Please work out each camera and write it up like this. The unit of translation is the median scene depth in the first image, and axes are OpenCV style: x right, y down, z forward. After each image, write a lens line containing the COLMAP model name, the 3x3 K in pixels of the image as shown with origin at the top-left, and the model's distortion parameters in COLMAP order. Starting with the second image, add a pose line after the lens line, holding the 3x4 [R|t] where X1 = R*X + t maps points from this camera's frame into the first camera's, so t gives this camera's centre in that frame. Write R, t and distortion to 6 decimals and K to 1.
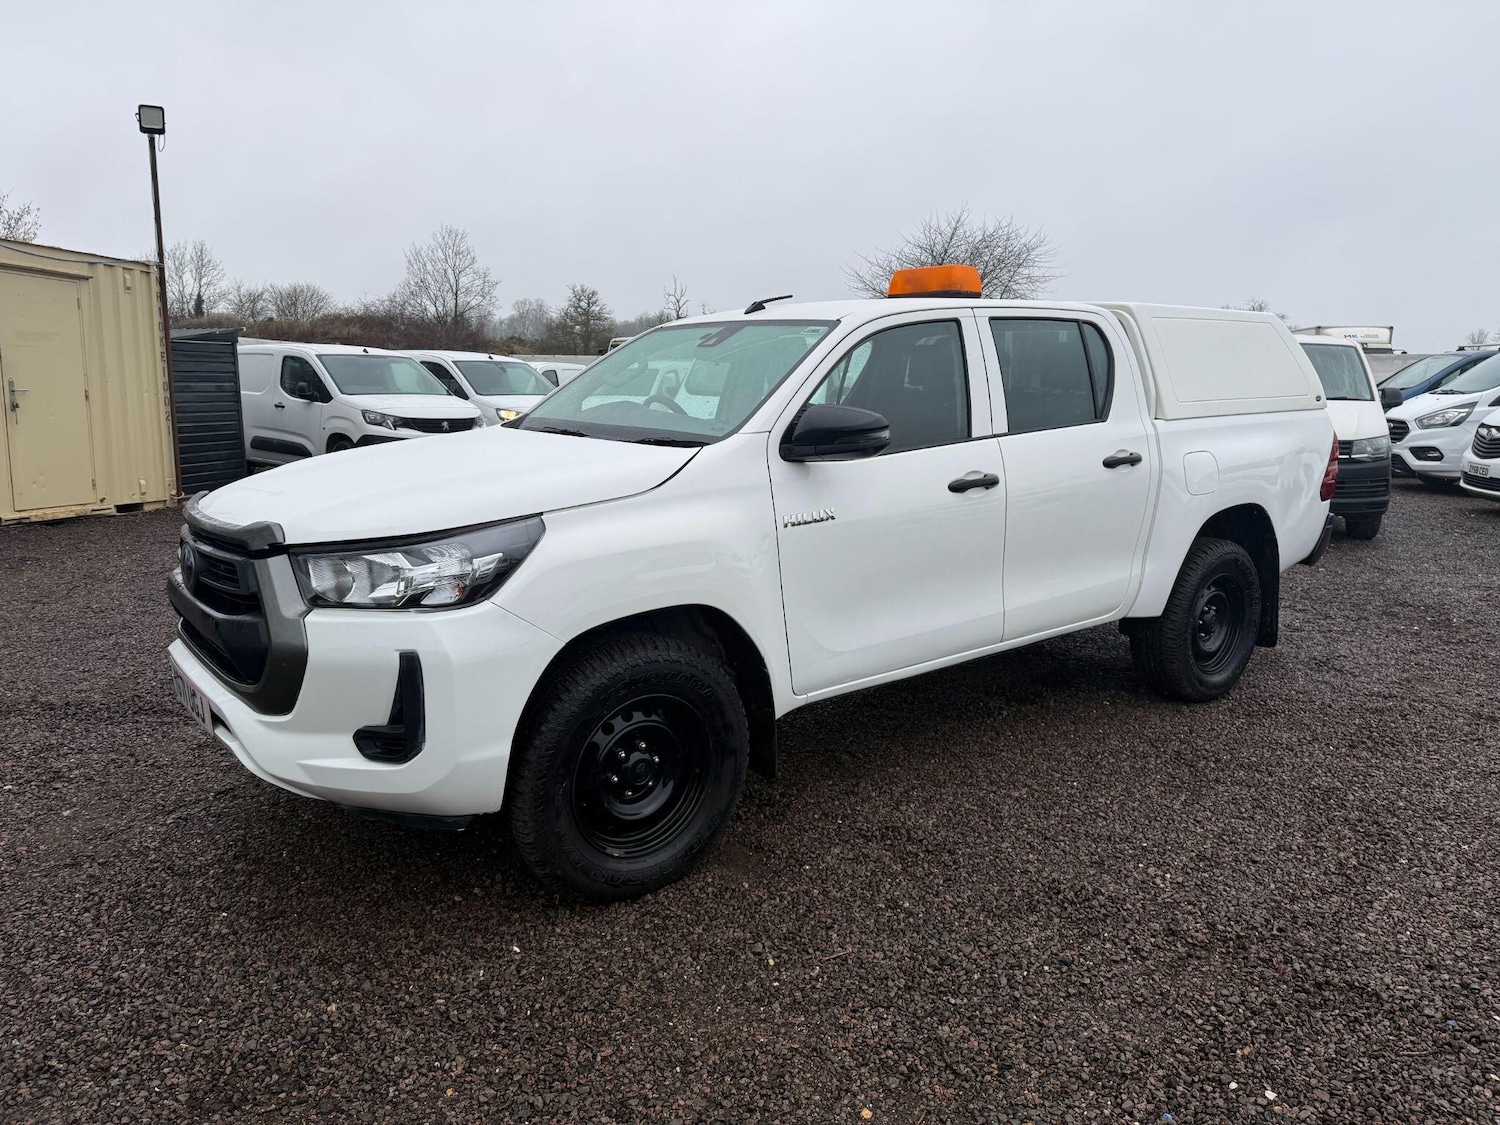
lens RADIAL K [[1067.9, 0, 755.5], [0, 1067.9, 571.7], [0, 0, 1]] dist [0.033618, -0.036592]
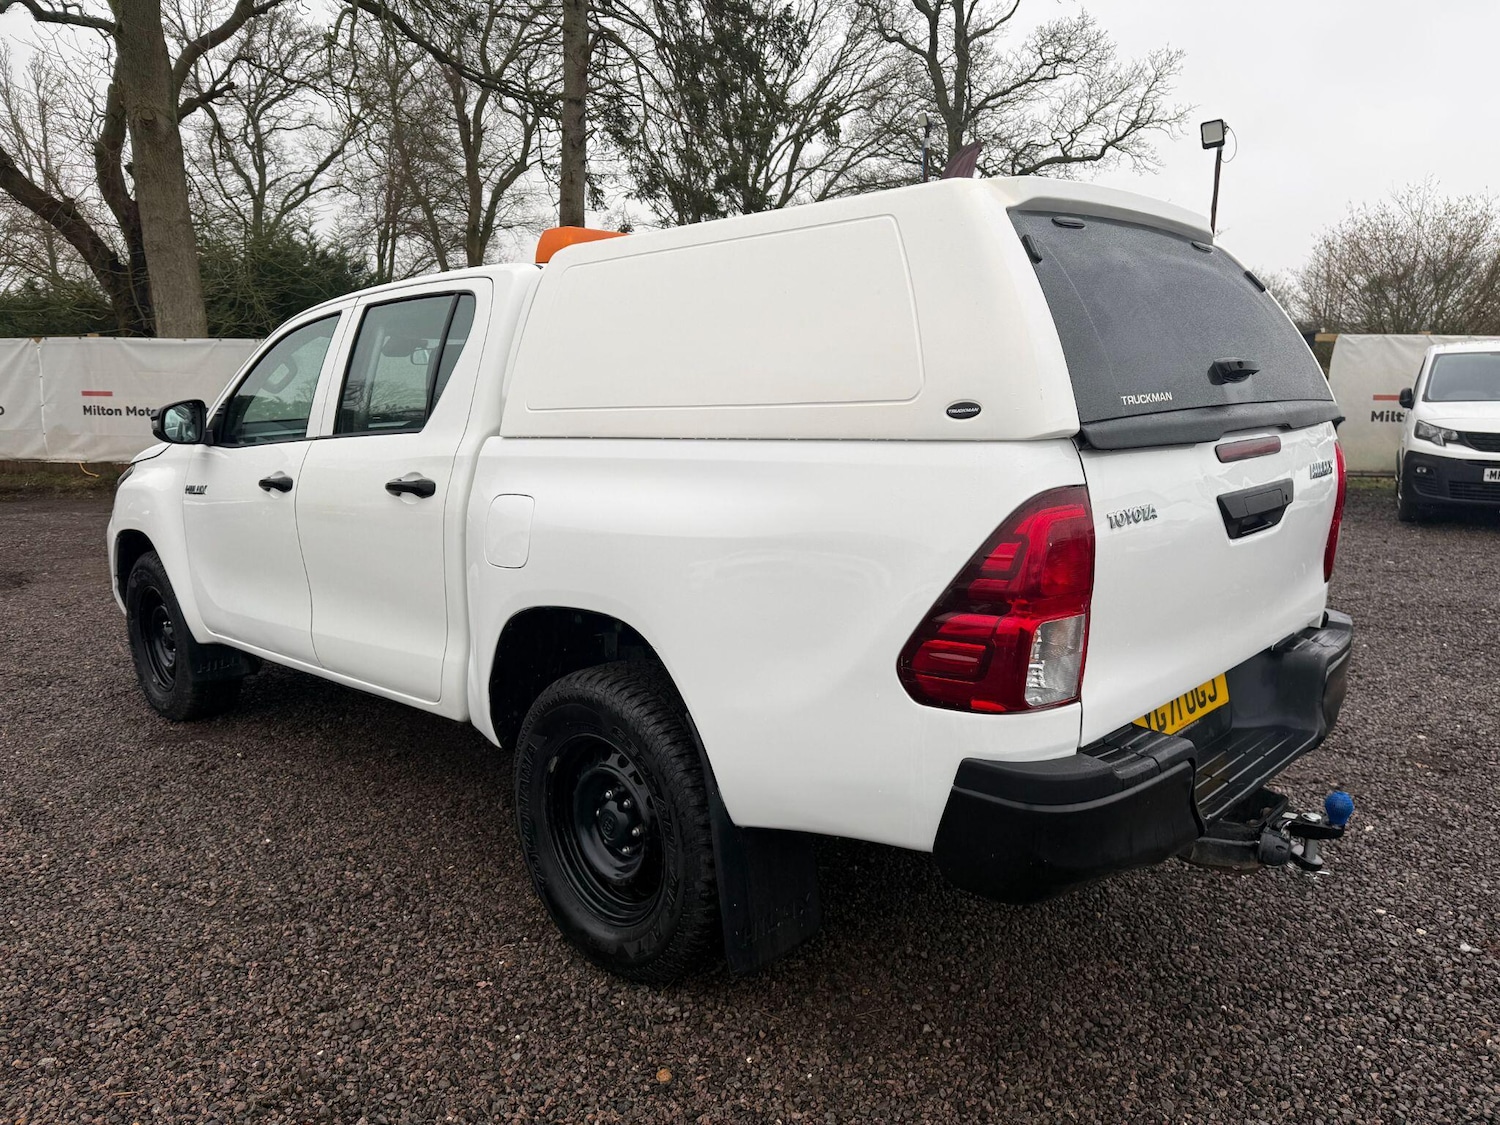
lens RADIAL K [[1067.9, 0, 749.6], [0, 1067.9, 555.8], [0, 0, 1]] dist [0.033618, -0.036592]
pose [[0.137083, 0.144845, -0.979912, 1.282996], [-0.167490, 0.978397, 0.121190, -0.217905], [0.976297, 0.147513, 0.158381, 1.326191]]
